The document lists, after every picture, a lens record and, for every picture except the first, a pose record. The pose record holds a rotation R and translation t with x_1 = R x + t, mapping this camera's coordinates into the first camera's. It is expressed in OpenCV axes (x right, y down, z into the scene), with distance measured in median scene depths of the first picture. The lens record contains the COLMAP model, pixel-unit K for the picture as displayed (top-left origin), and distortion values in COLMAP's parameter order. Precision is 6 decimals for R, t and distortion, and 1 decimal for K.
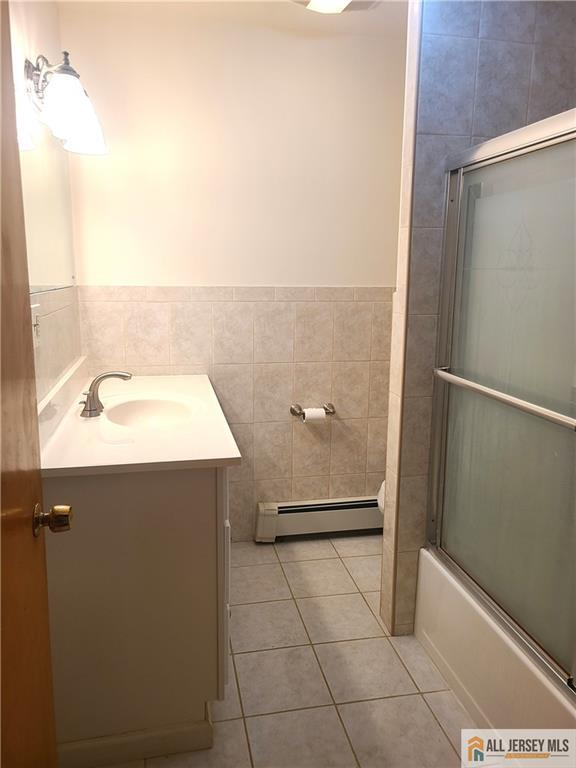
lens RADIAL K [[571.7, 0, 289.4], [0, 571.7, 378.1], [0, 0, 1]] dist [0.052201, -0.032138]
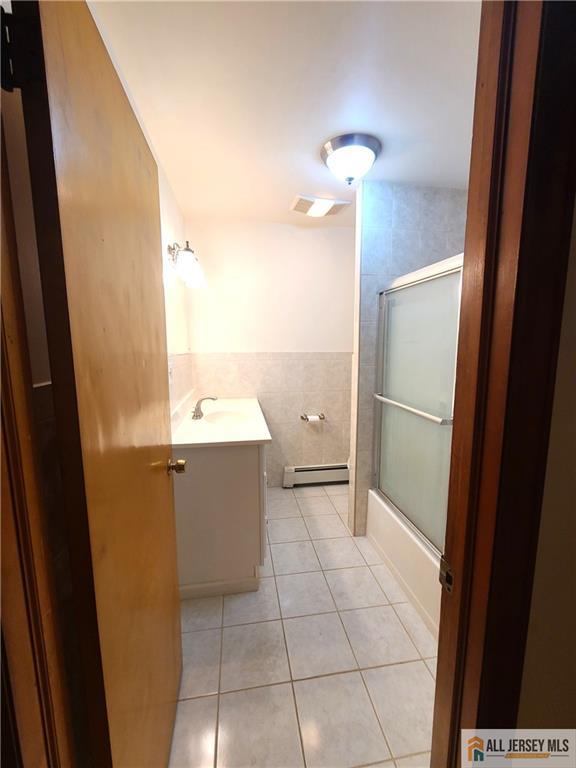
lens RADIAL K [[313.0, 0, 292.7], [0, 313.0, 387.0], [0, 0, 1]] dist [-0.000740, -0.001037]
pose [[0.999156, -0.005377, -0.040713, 0.022688], [0.003482, 0.998914, -0.046461, 0.006858], [0.040919, 0.046280, 0.998090, -0.050121]]
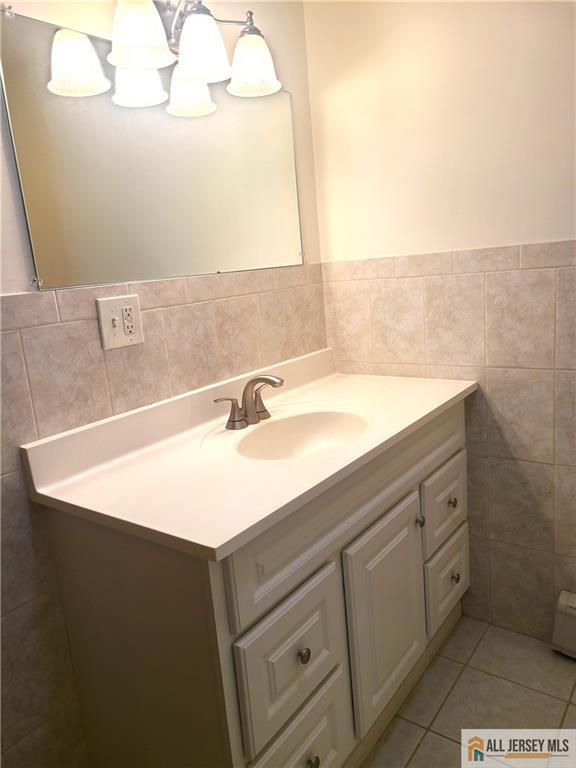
lens RADIAL K [[571.7, 0, 285.5], [0, 571.7, 382.9], [0, 0, 1]] dist [0.052201, -0.032138]
pose [[0.659900, 0.089971, -0.745947, 0.261367], [-0.048352, 0.995832, 0.077335, -0.056124], [0.749796, -0.014965, 0.661500, 0.467640]]
